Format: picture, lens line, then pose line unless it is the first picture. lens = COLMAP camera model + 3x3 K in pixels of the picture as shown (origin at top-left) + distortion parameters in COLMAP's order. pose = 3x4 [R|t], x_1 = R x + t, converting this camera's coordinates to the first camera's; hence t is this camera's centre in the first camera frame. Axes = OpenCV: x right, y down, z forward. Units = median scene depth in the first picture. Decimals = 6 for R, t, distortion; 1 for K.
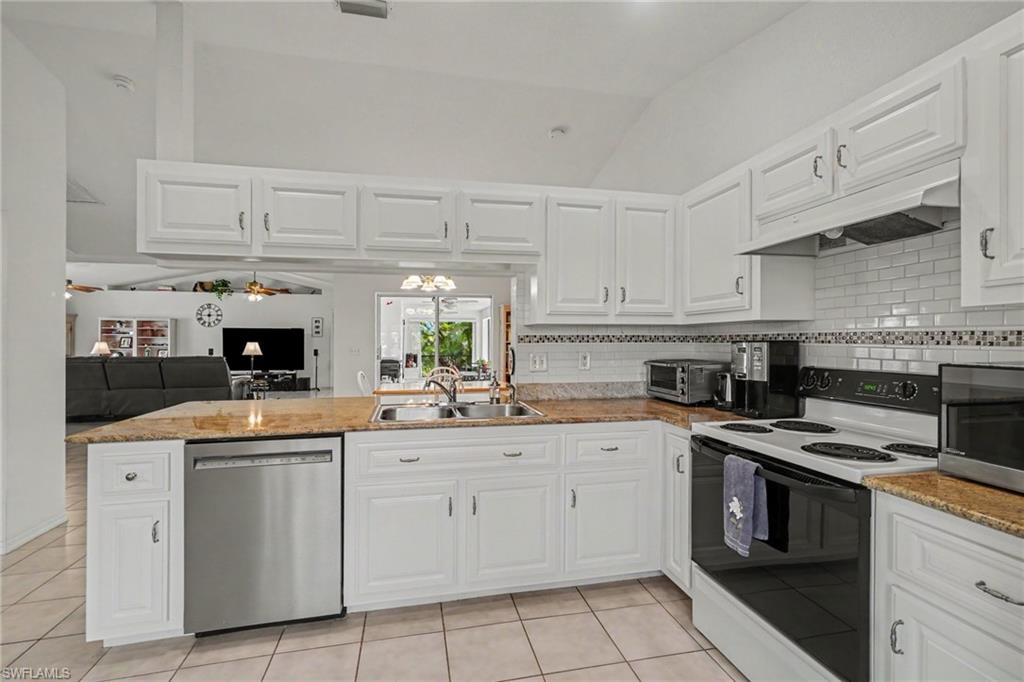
lens RADIAL K [[442.3, 0, 507.3], [0, 442.3, 348.0], [0, 0, 1]] dist [-0.002388, 0.000755]
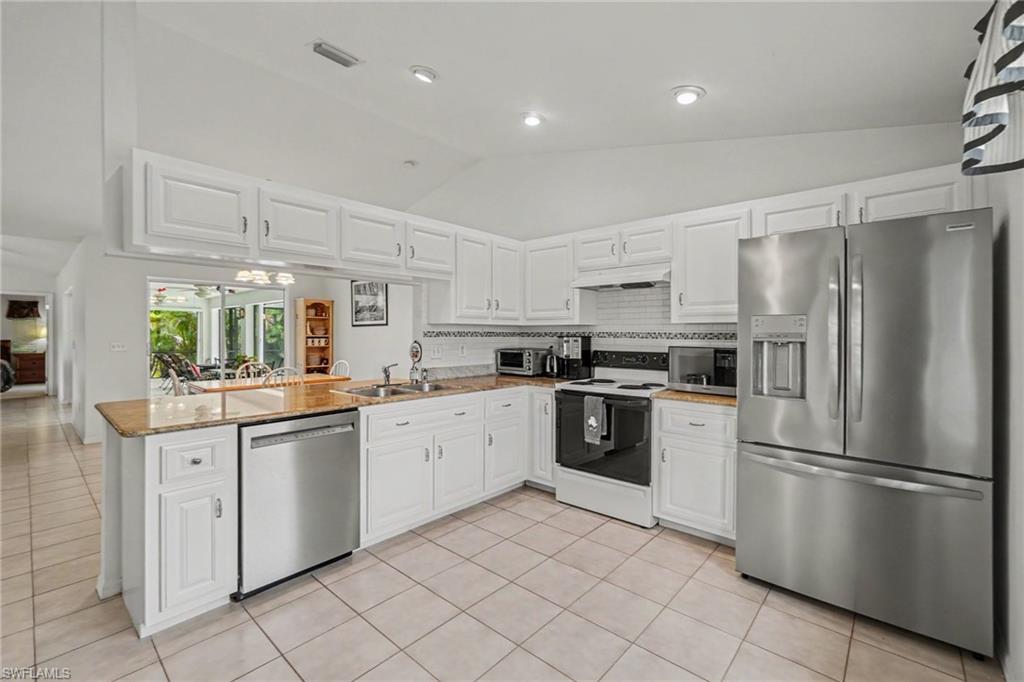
lens RADIAL K [[442.3, 0, 510.9], [0, 442.3, 343.5], [0, 0, 1]] dist [-0.002388, 0.000755]
pose [[0.797057, -0.007218, 0.603861, -0.674915], [0.003527, 0.999967, 0.007297, -0.000860], [-0.603894, -0.003687, 0.797056, -0.242718]]
